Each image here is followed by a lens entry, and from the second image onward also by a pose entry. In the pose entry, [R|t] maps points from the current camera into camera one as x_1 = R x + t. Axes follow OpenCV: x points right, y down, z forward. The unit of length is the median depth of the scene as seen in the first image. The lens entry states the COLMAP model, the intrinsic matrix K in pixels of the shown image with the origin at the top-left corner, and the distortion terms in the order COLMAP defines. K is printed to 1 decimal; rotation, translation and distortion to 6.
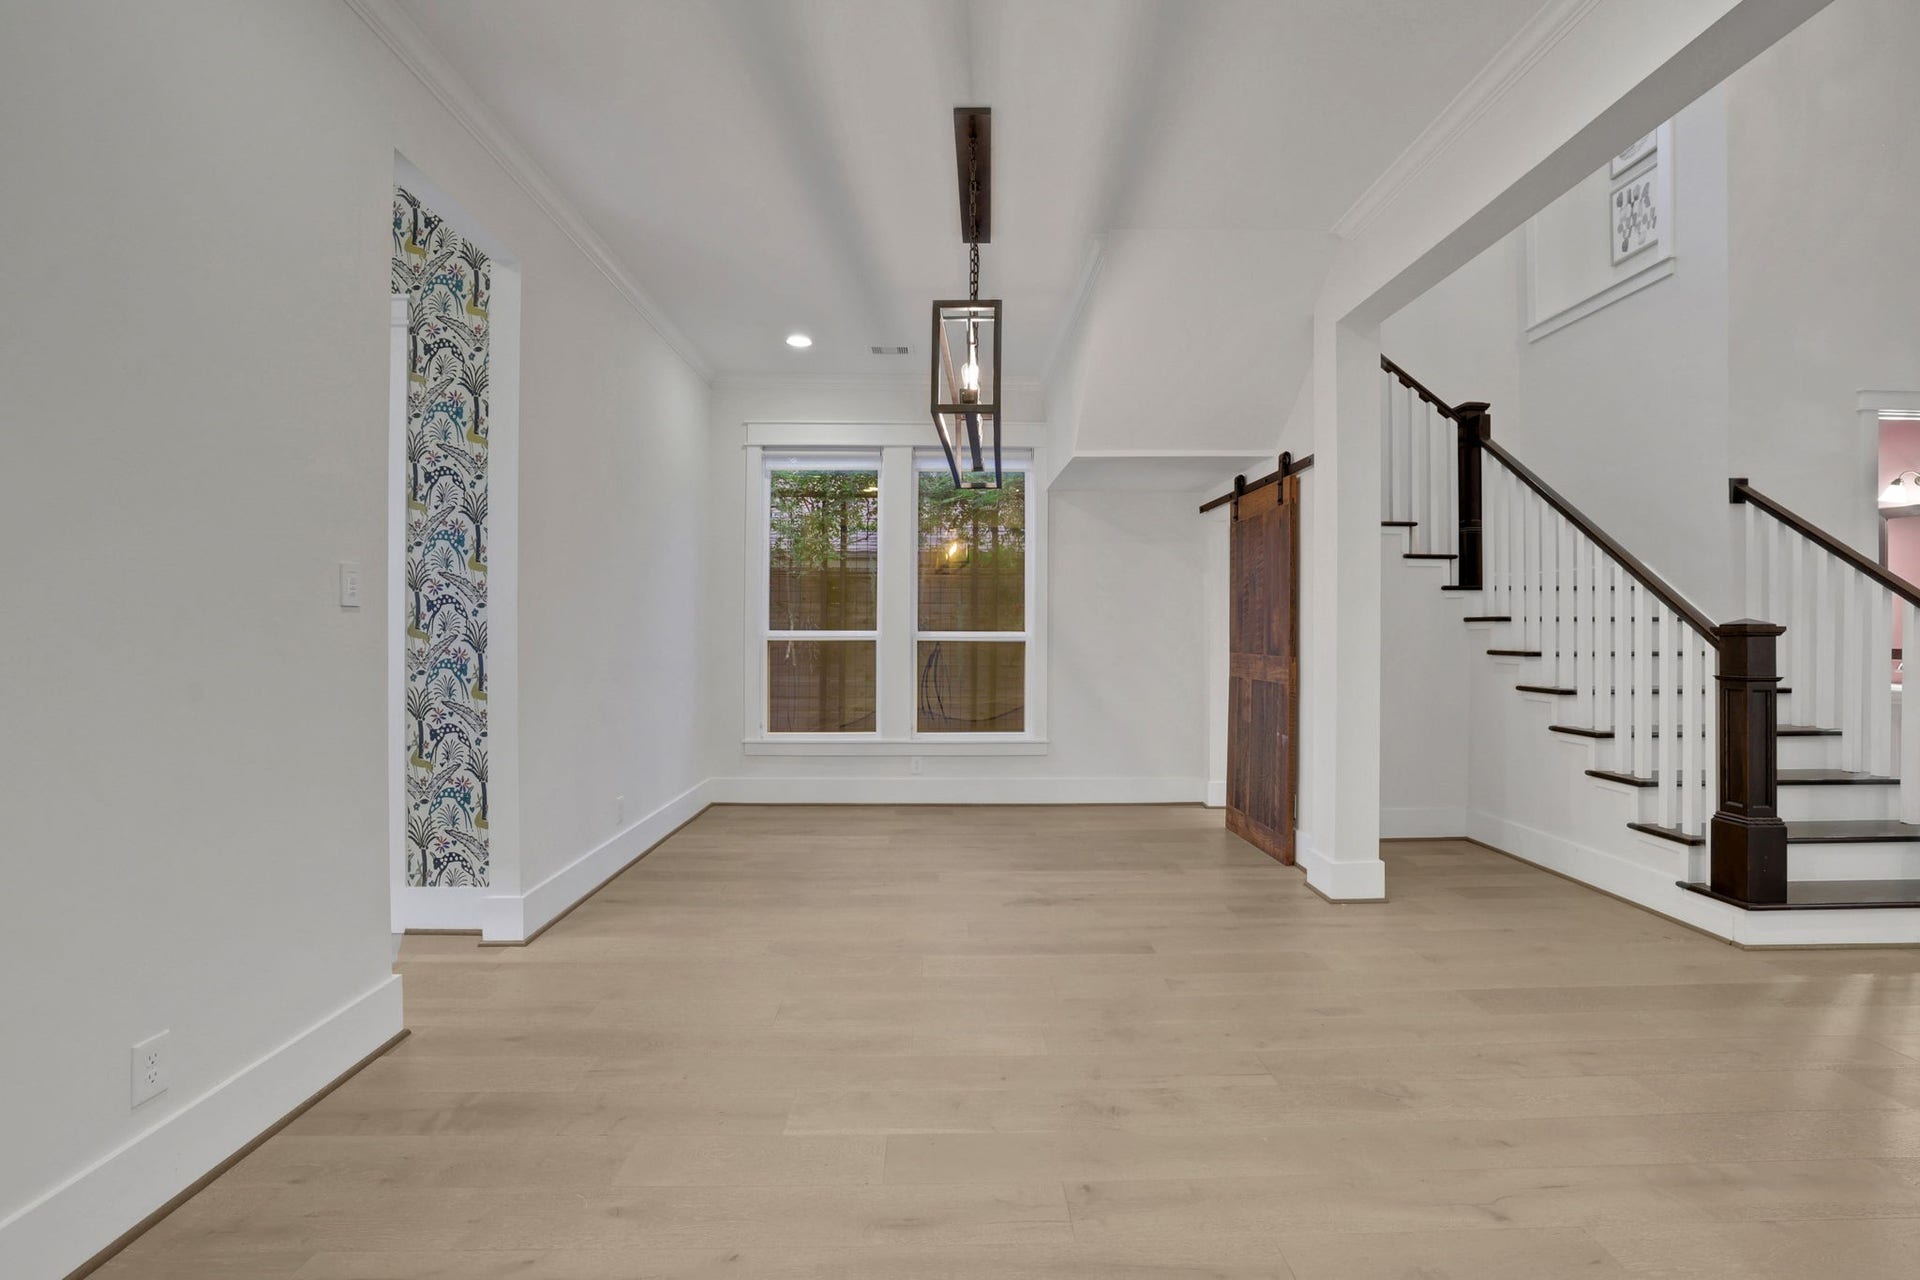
lens RADIAL K [[844.3, 0, 961.6], [0, 844.3, 632.8], [0, 0, 1]] dist [-0.048940, 0.021115]
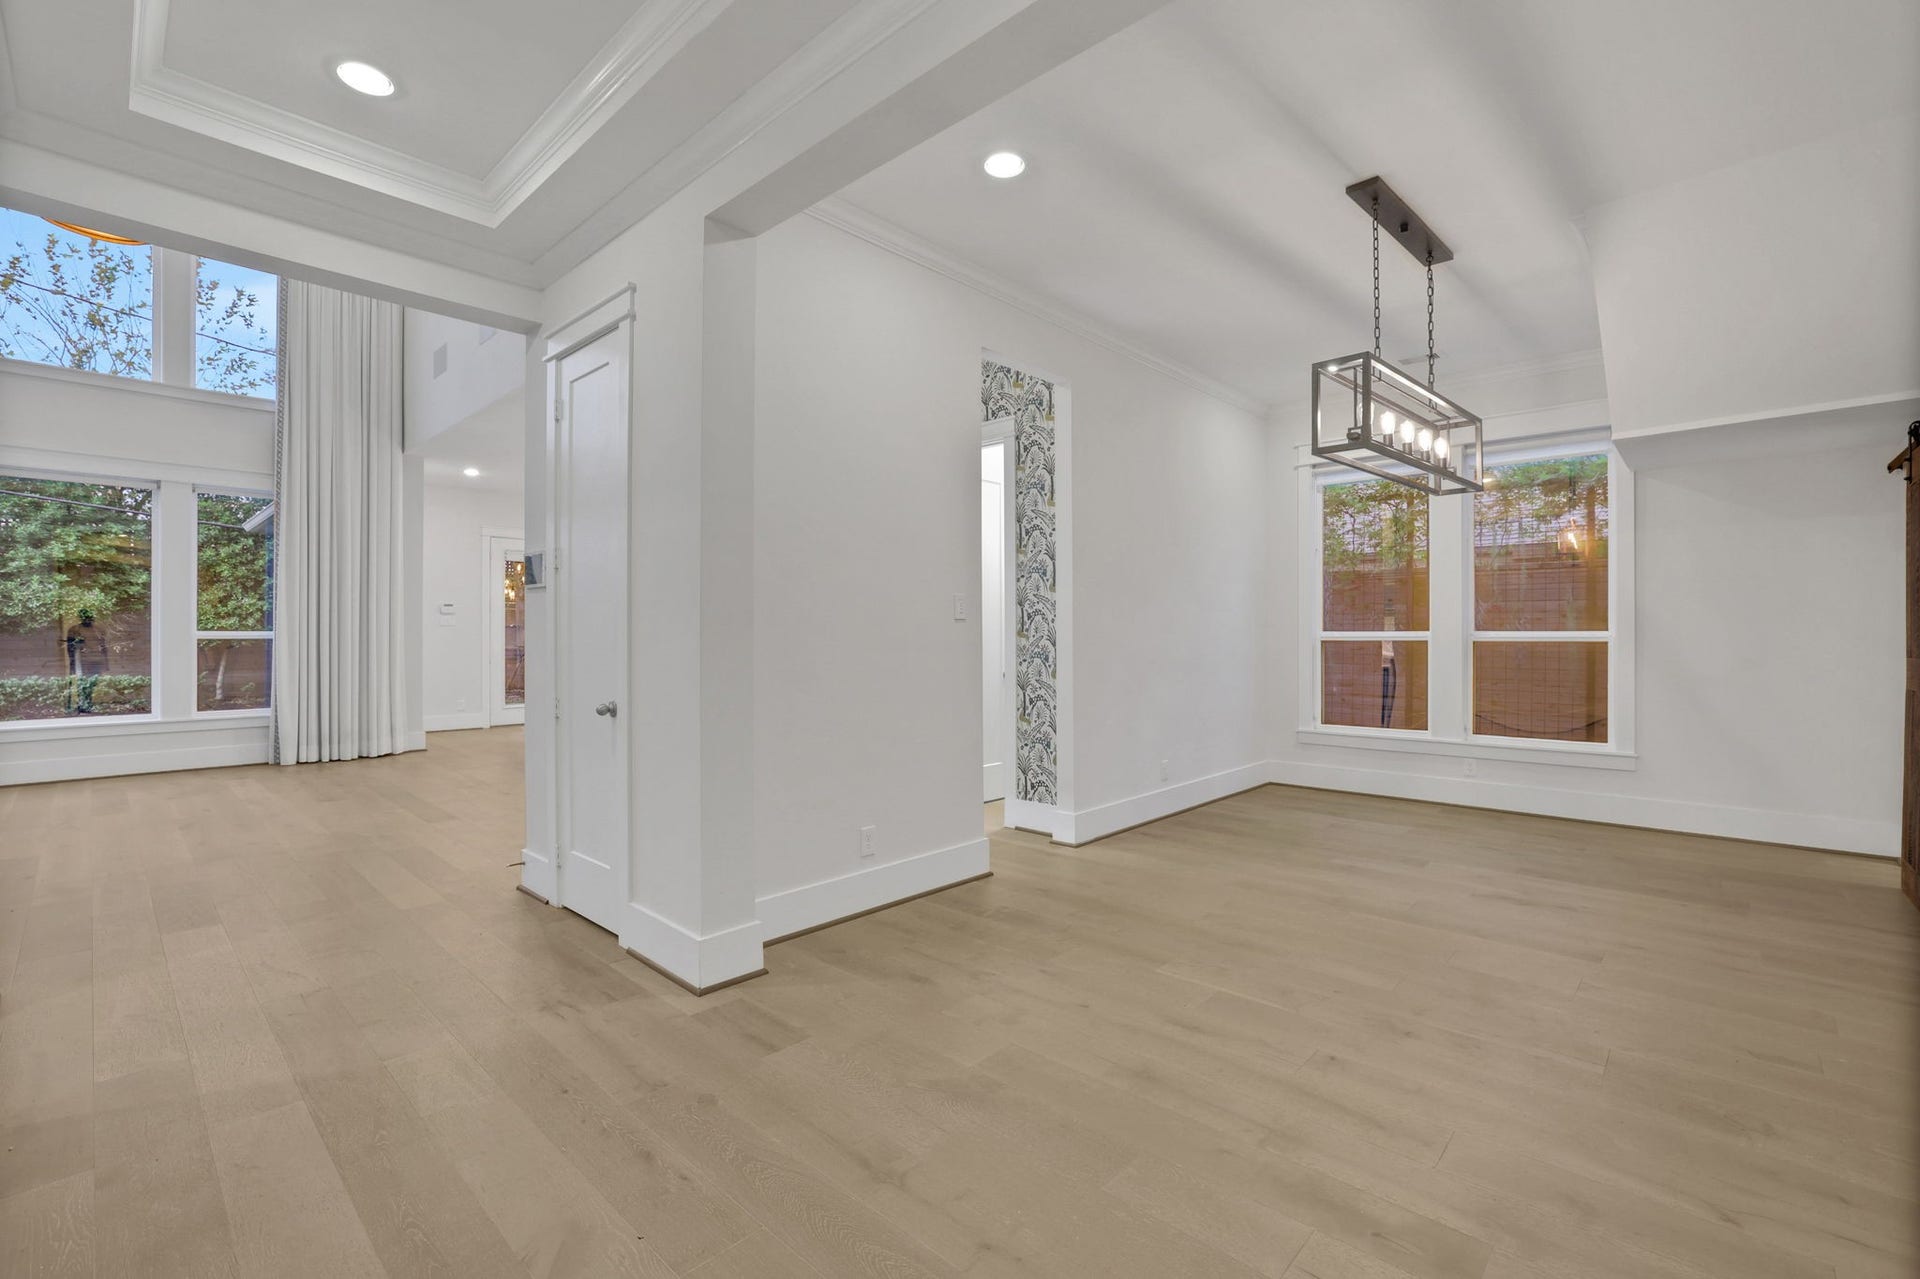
lens RADIAL K [[850.1, 0, 962.8], [0, 850.1, 640.3], [0, 0, 1]] dist [-0.044656, 0.016974]
pose [[0.709111, 0.001932, -0.705094, 0.371248], [0.003424, 0.999975, 0.006184, 0.000875], [0.705088, -0.006799, 0.709087, -0.190459]]
